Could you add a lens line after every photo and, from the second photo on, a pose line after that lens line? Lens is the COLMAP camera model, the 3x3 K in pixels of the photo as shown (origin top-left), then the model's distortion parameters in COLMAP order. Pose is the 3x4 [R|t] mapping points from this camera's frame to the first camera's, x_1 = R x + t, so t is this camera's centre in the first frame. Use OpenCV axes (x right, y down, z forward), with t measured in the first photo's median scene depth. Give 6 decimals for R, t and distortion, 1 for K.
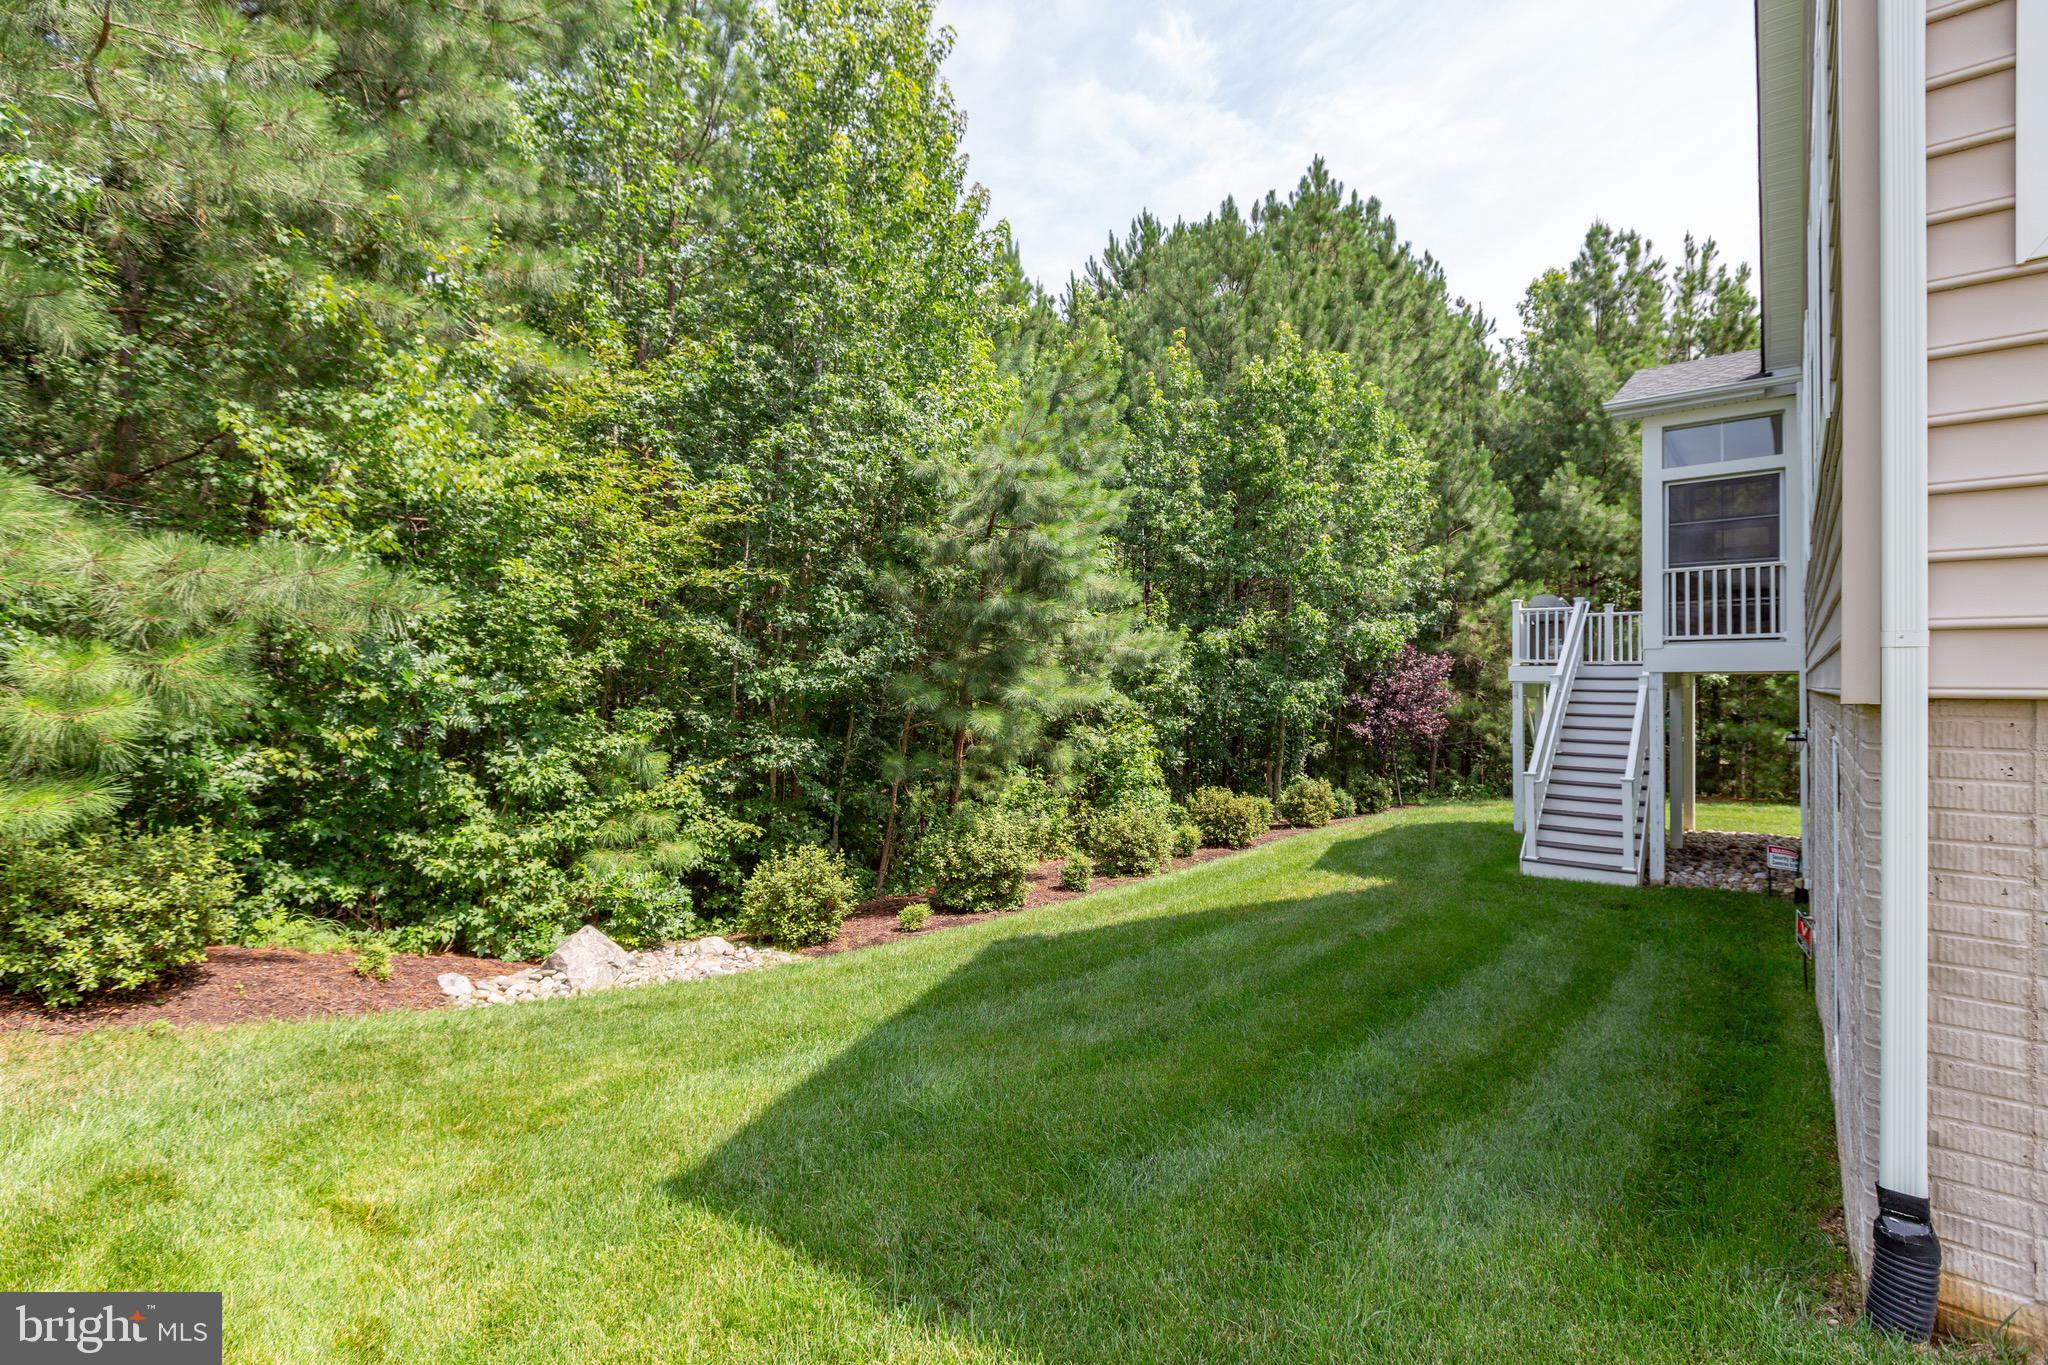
lens RADIAL K [[938.8, 0, 1022.3], [0, 938.8, 673.4], [0, 0, 1]] dist [-0.001269, -0.000836]
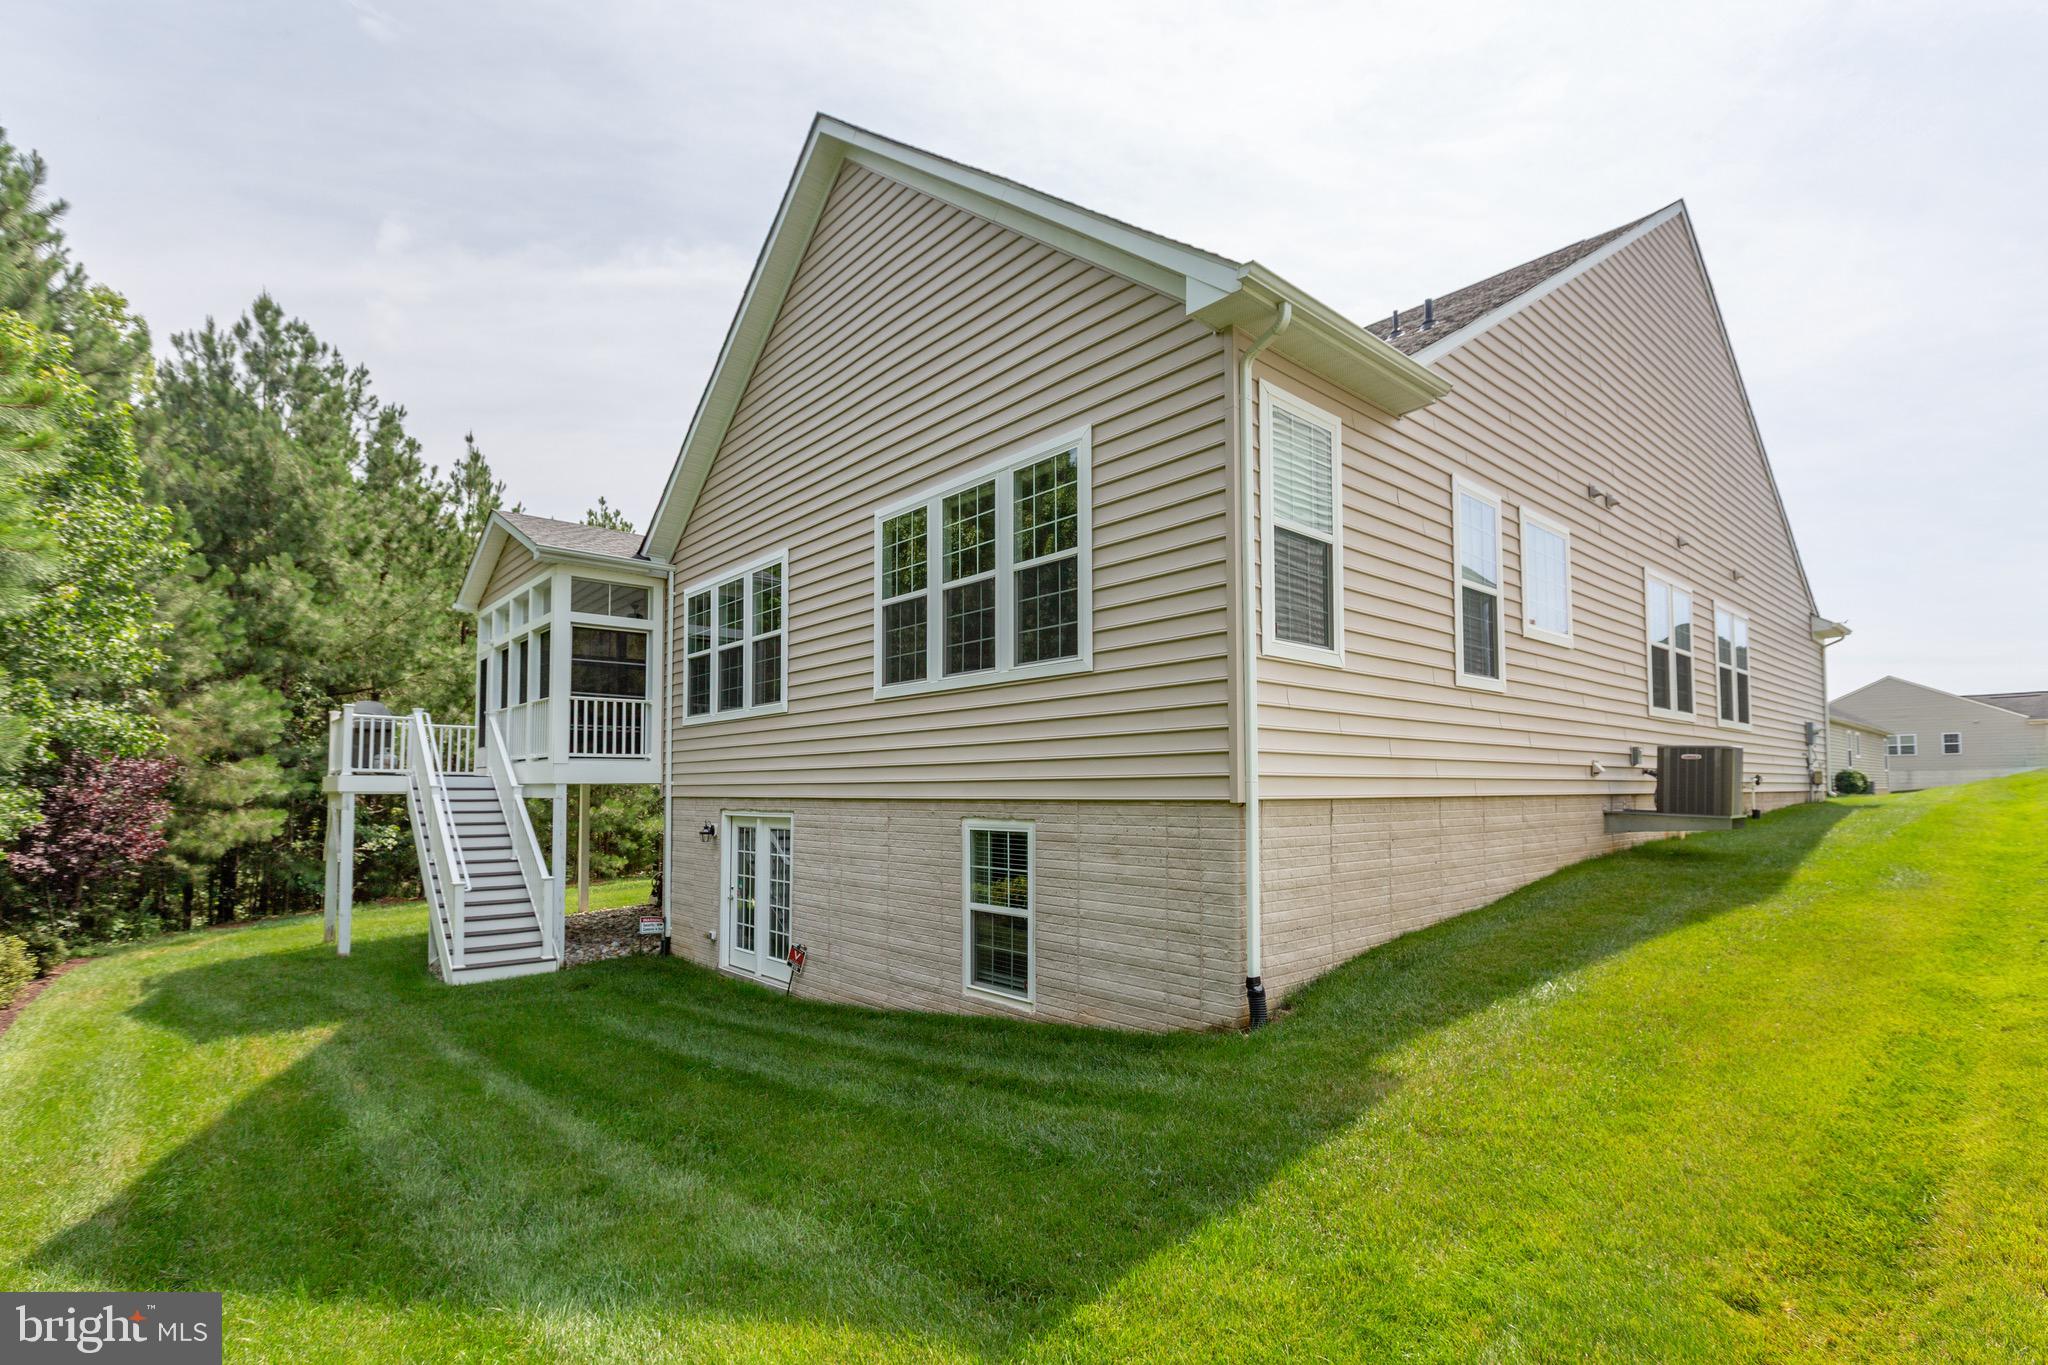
lens RADIAL K [[951.5, 0, 1022.7], [0, 951.5, 750.2], [0, 0, 1]] dist [0.000386, -0.000124]
pose [[0.130414, 0.037371, 0.990755, -0.427400], [-0.006252, 0.999301, -0.036870, -0.002720], [-0.991440, -0.001386, 0.130557, 0.282124]]
